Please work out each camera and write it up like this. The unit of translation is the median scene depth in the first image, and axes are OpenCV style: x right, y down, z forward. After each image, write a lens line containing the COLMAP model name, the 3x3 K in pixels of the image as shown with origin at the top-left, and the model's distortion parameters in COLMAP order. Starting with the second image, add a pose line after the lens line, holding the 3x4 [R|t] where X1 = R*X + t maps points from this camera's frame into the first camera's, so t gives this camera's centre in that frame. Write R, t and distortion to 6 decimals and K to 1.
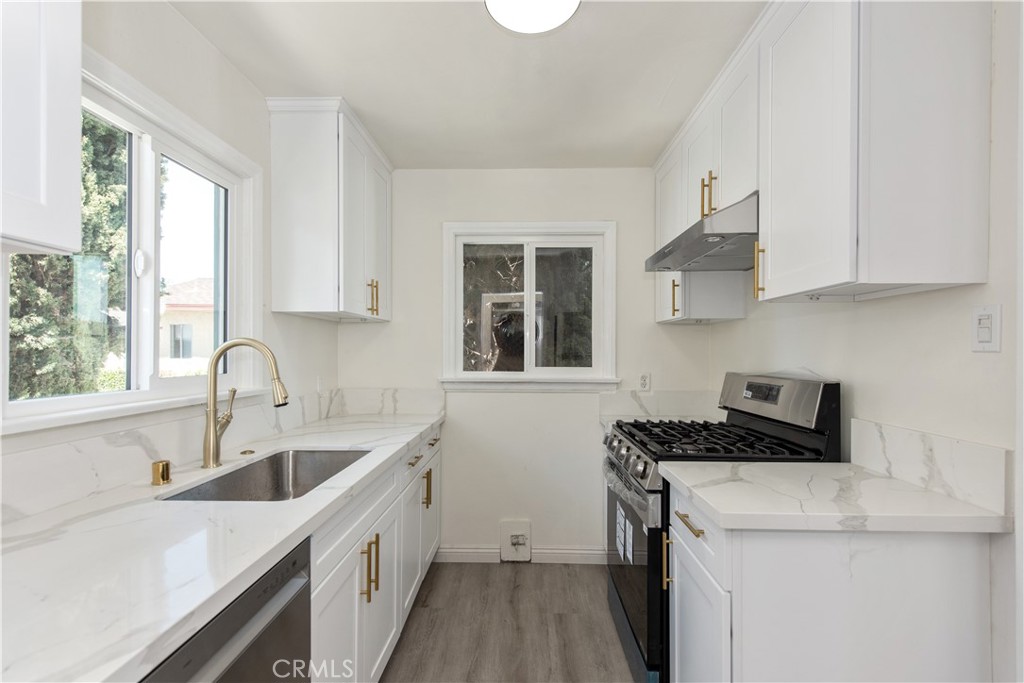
lens RADIAL K [[461.8, 0, 518.9], [0, 461.8, 345.3], [0, 0, 1]] dist [0.009488, -0.001484]
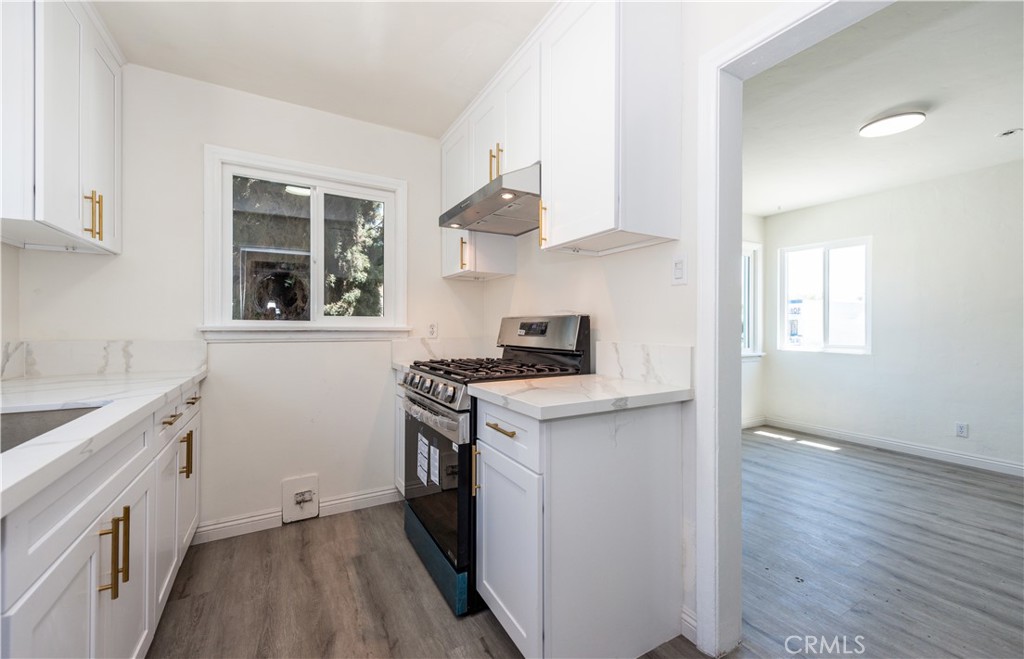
lens RADIAL K [[404.8, 0, 520.8], [0, 404.8, 320.6], [0, 0, 1]] dist [0.004028, -0.001226]
pose [[0.852164, 0.002369, 0.523270, -0.080481], [-0.003032, 0.999995, 0.000411, 0.078257], [-0.523267, -0.001937, 0.852167, 0.081175]]
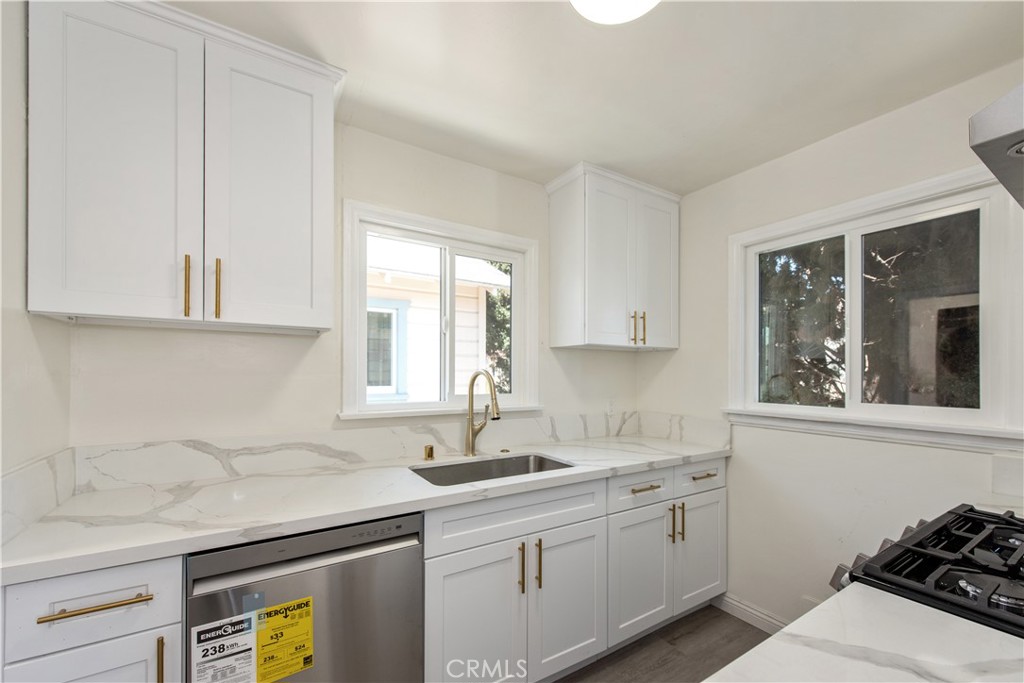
lens RADIAL K [[410.9, 0, 529.3], [0, 410.9, 369.5], [0, 0, 1]] dist [0.013369, 0.004142]
pose [[0.551044, -0.005945, -0.834455, 0.403863], [0.006222, 0.999976, -0.003016, -0.008245], [0.834453, -0.003530, 0.551068, 0.312374]]
